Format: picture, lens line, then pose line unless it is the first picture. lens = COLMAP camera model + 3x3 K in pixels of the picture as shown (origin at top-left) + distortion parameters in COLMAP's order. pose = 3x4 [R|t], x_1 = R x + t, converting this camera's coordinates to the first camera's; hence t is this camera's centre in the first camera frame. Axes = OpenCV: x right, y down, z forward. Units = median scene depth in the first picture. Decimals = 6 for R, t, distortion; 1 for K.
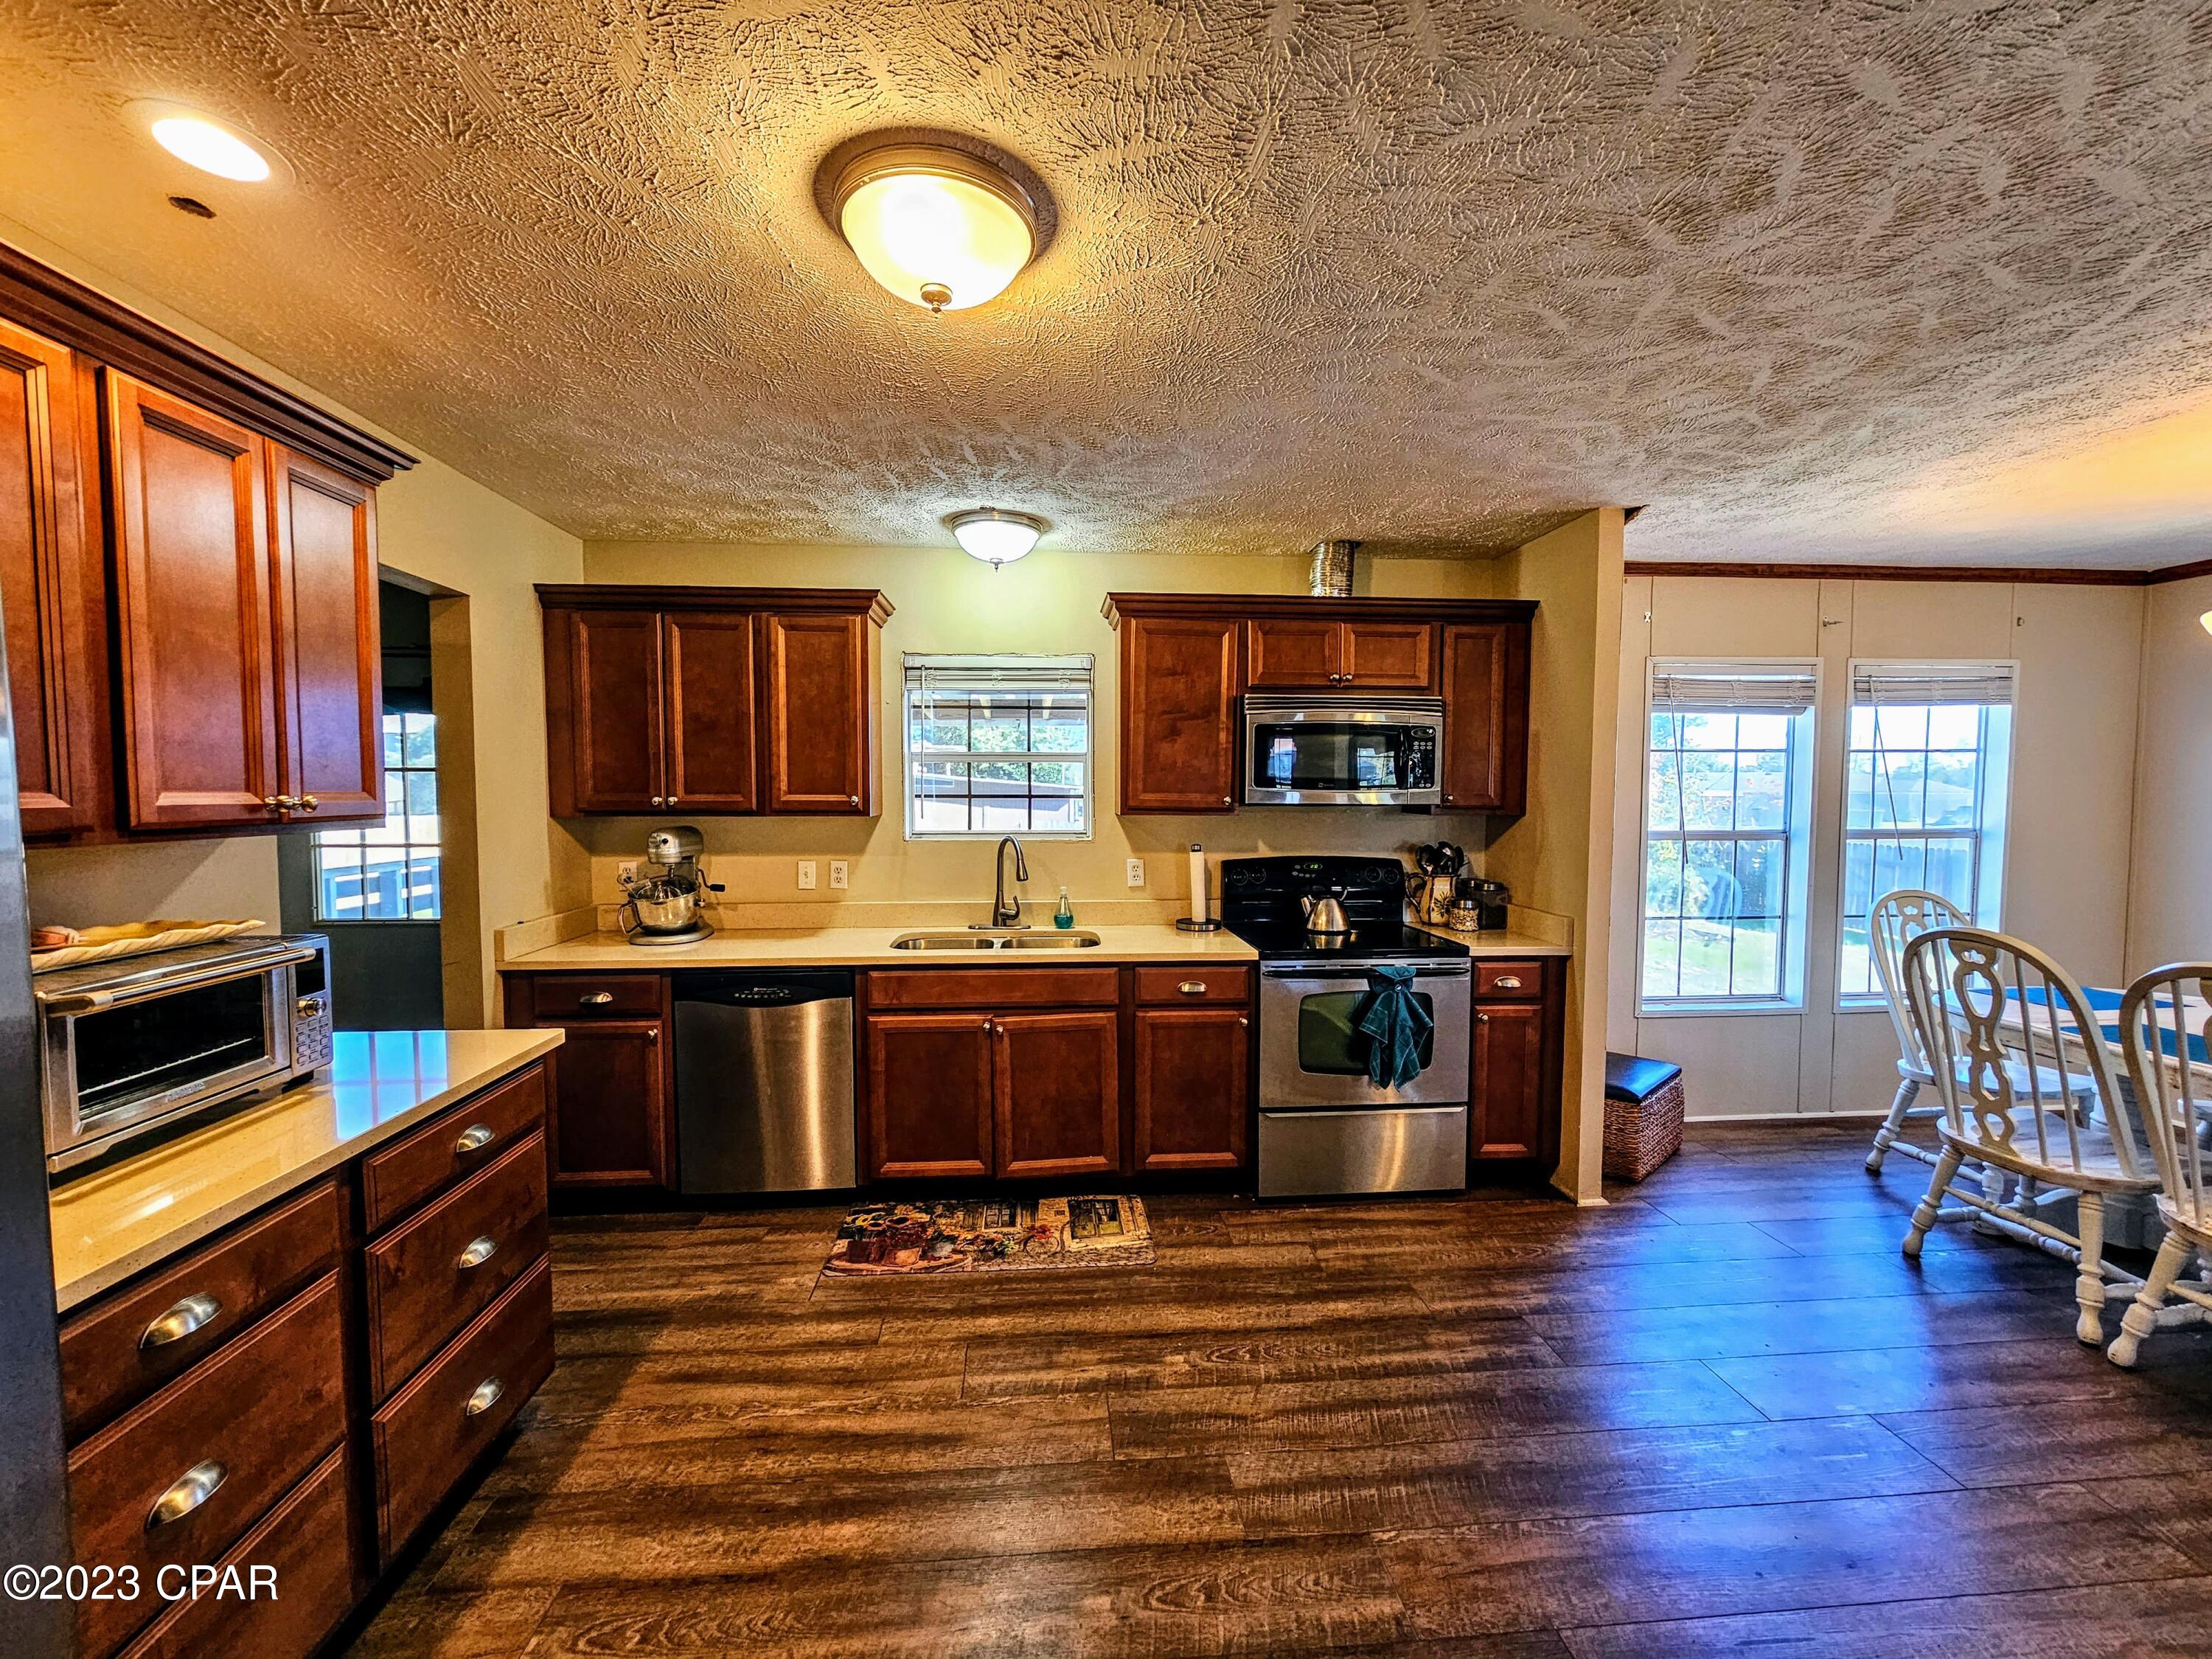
lens RADIAL K [[902.5, 0, 1107.0], [0, 902.5, 833.8], [0, 0, 1]] dist [-0.000169, -0.000054]
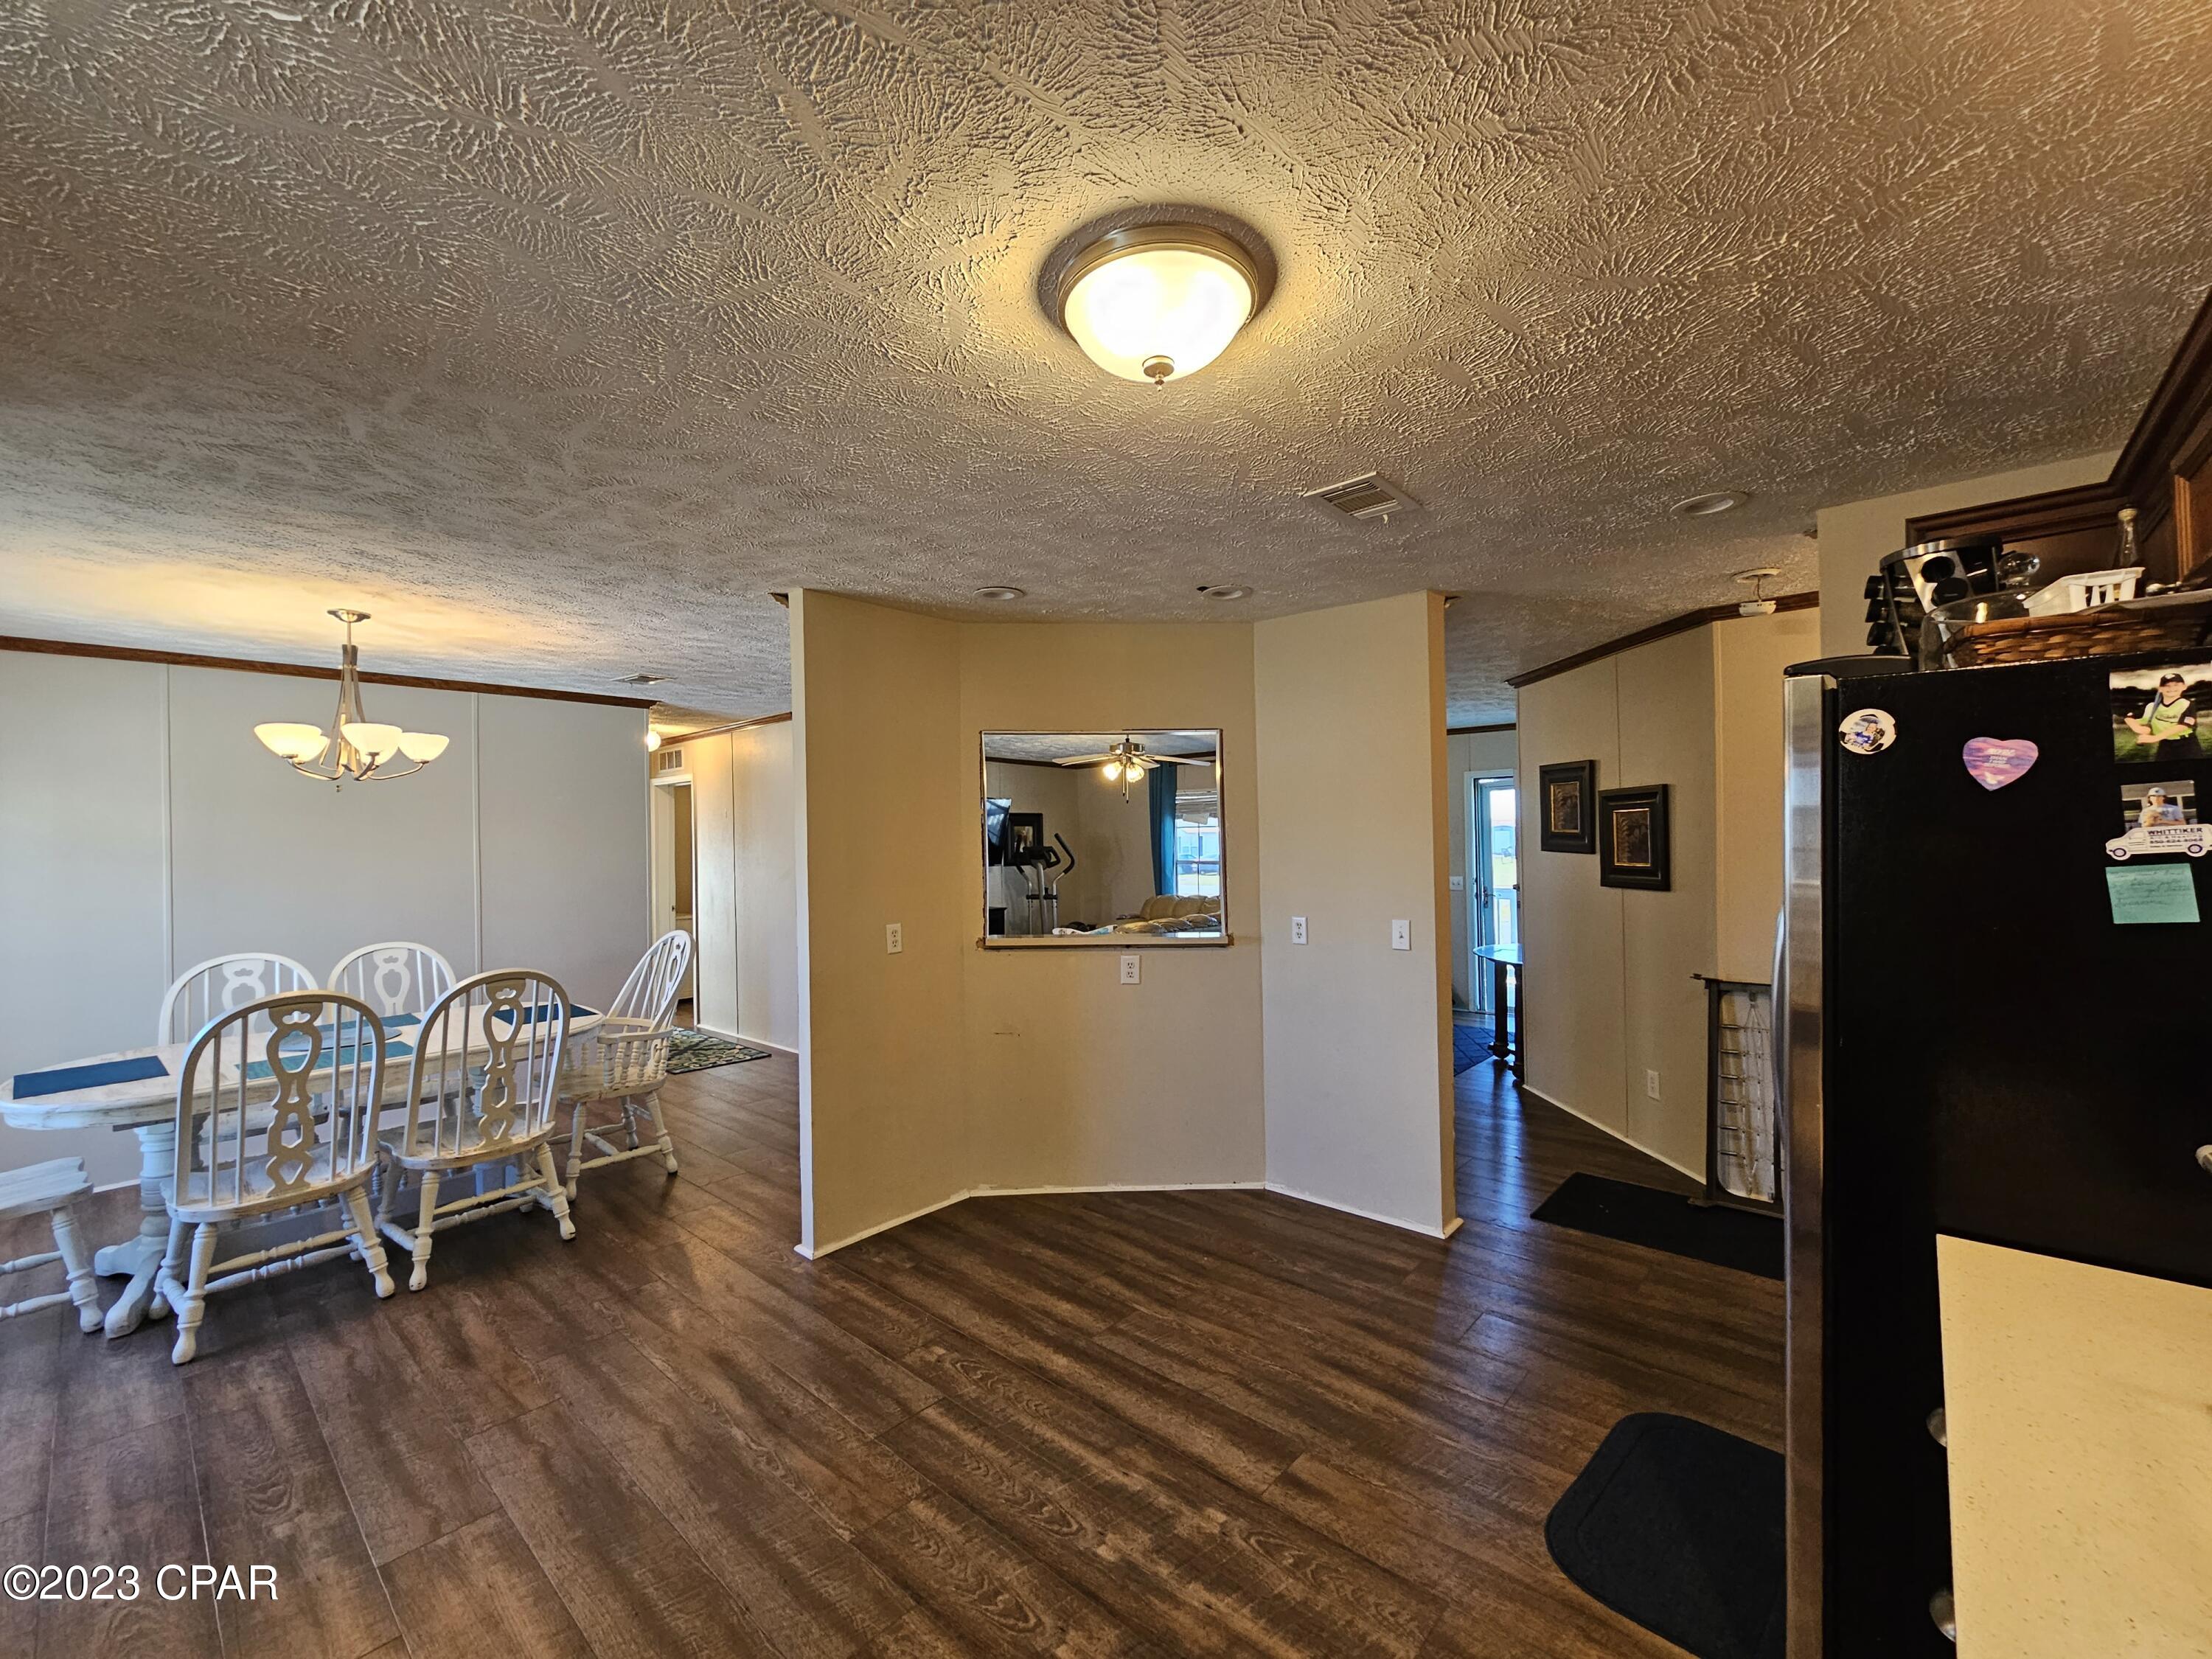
lens RADIAL K [[915.3, 0, 1103.4], [0, 915.3, 838.8], [0, 0, 1]] dist [0.000248, 0.000003]
pose [[-0.686629, 0.009327, 0.726948, -0.448561], [0.049946, 0.998160, 0.034369, -0.060449], [-0.725290, 0.059907, -0.685832, 0.907660]]
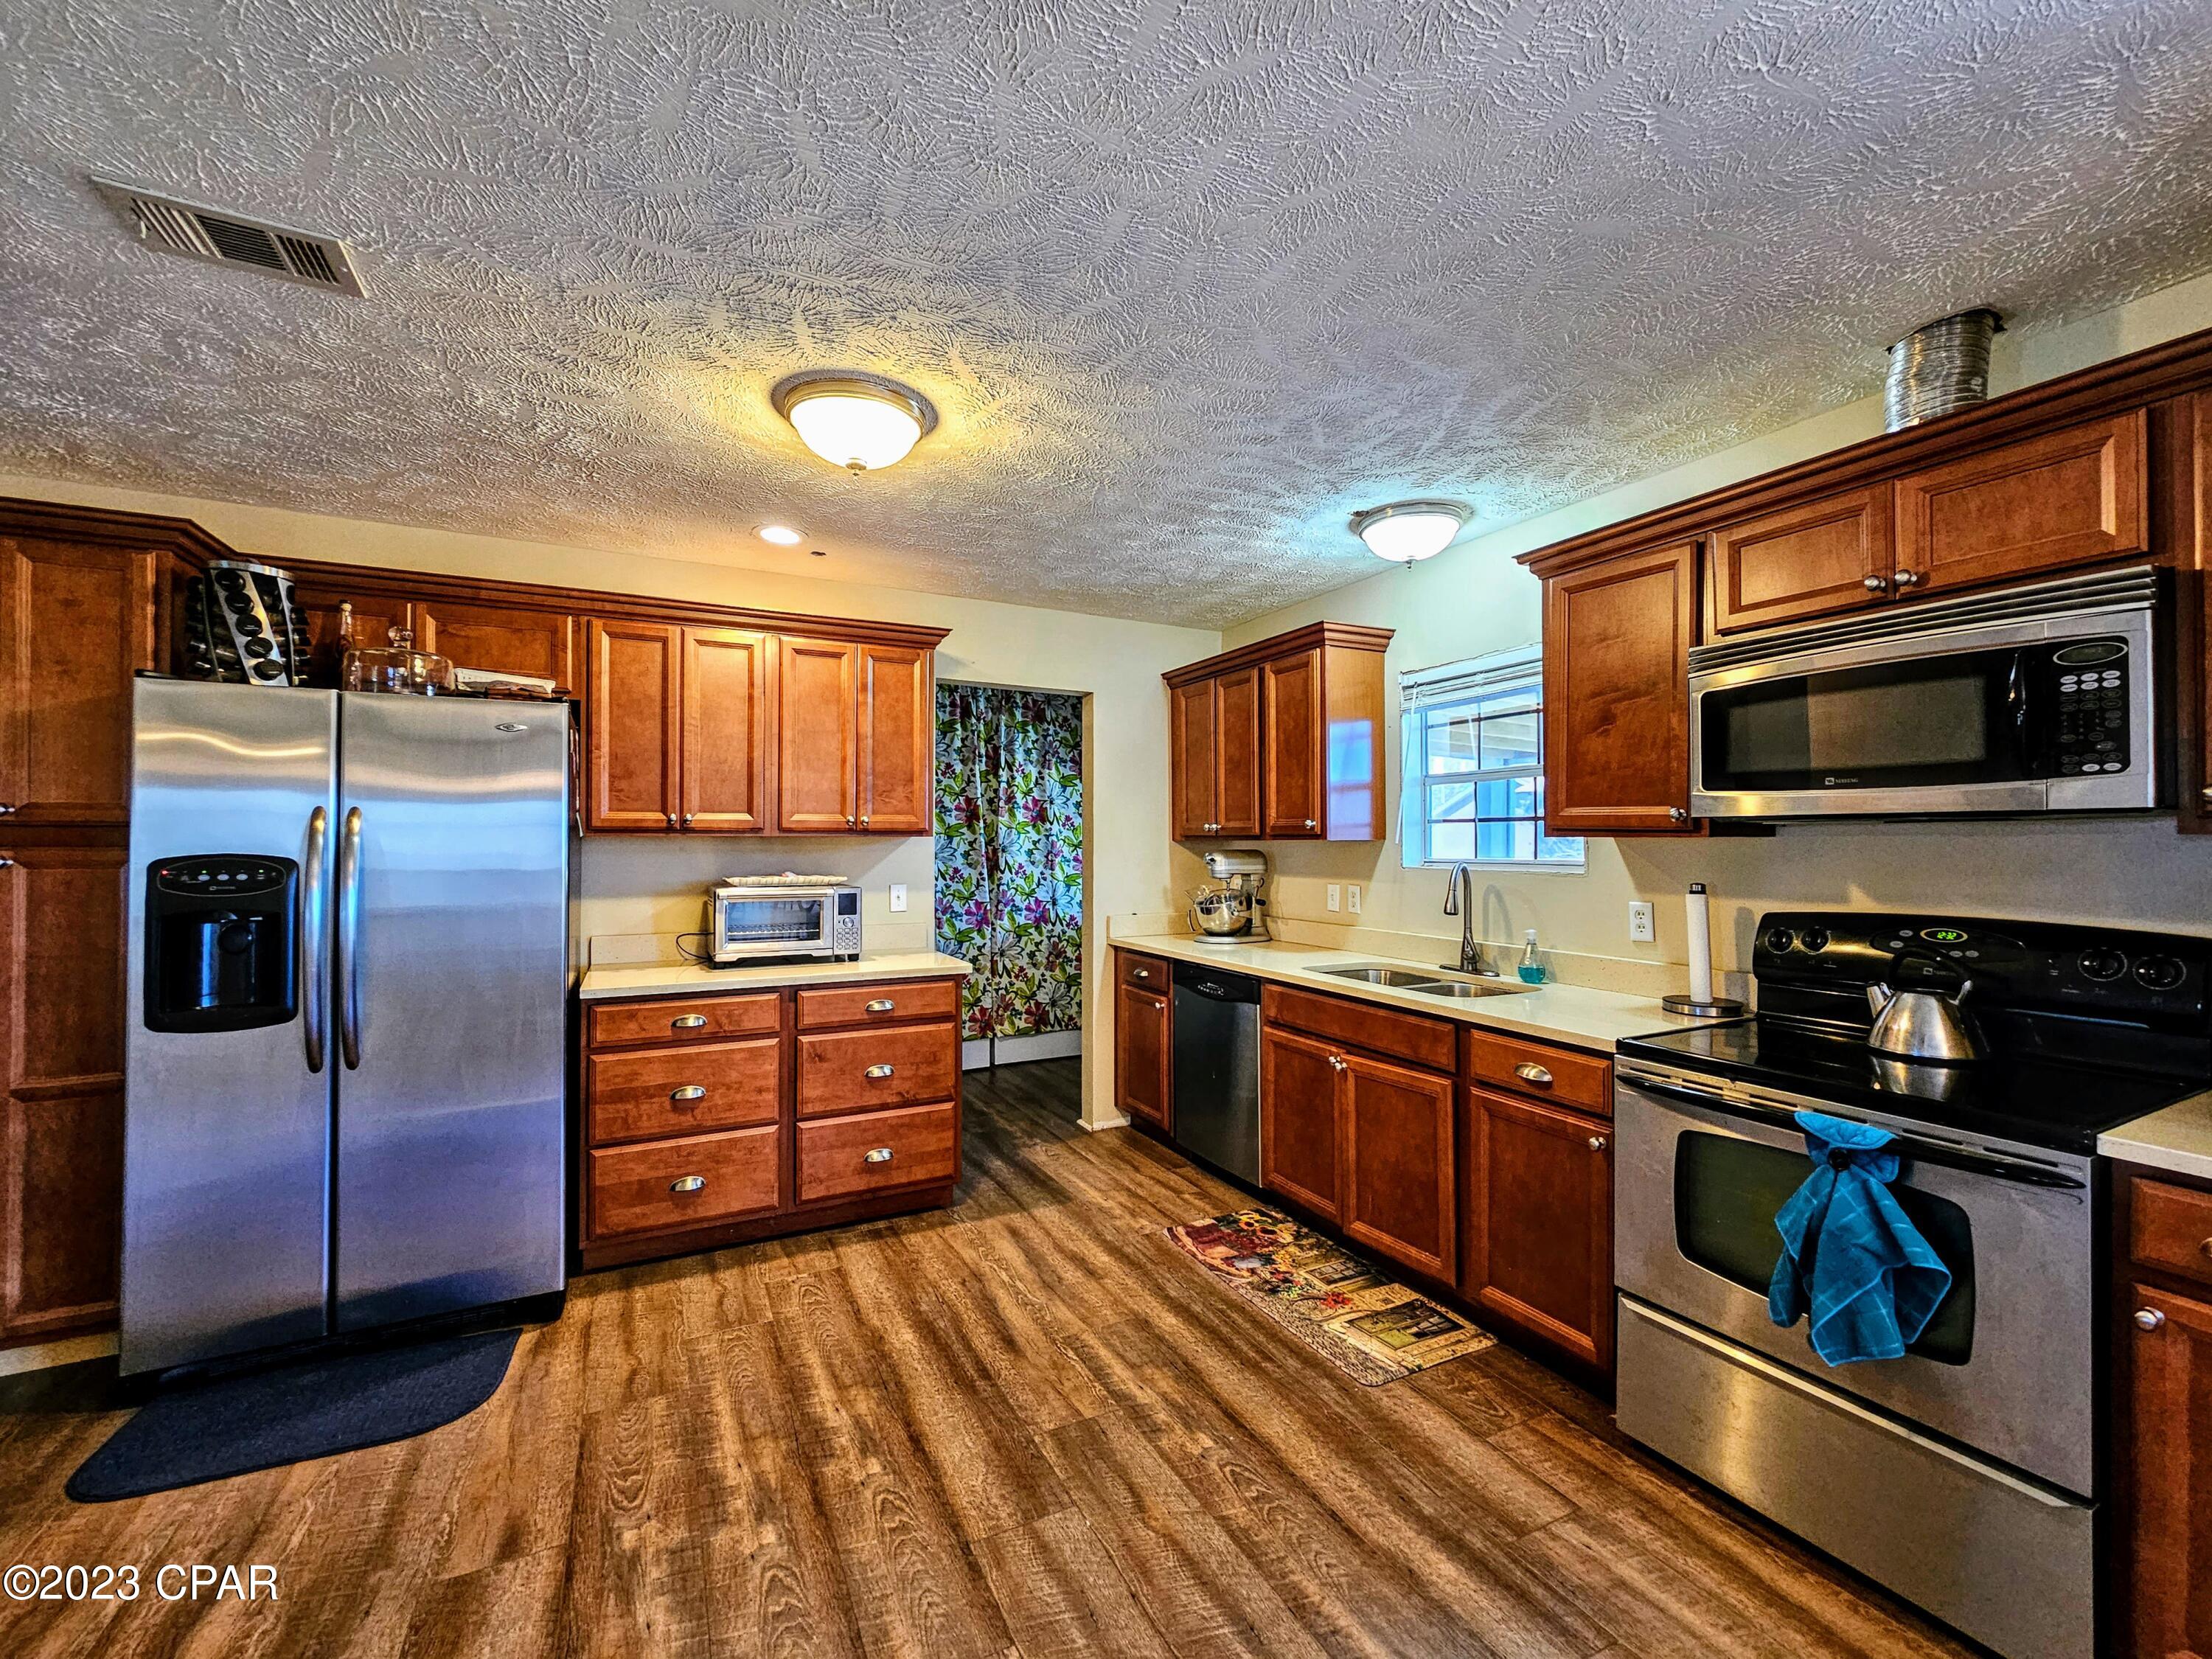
lens RADIAL K [[908.1, 0, 1106.0], [0, 908.1, 829.5], [0, 0, 1]] dist [0.000722, 0.000093]
pose [[0.381437, -0.015697, -0.924261, 0.690728], [-0.044605, 0.998379, -0.035364, 0.019430], [0.923318, 0.054716, 0.380119, 0.434298]]
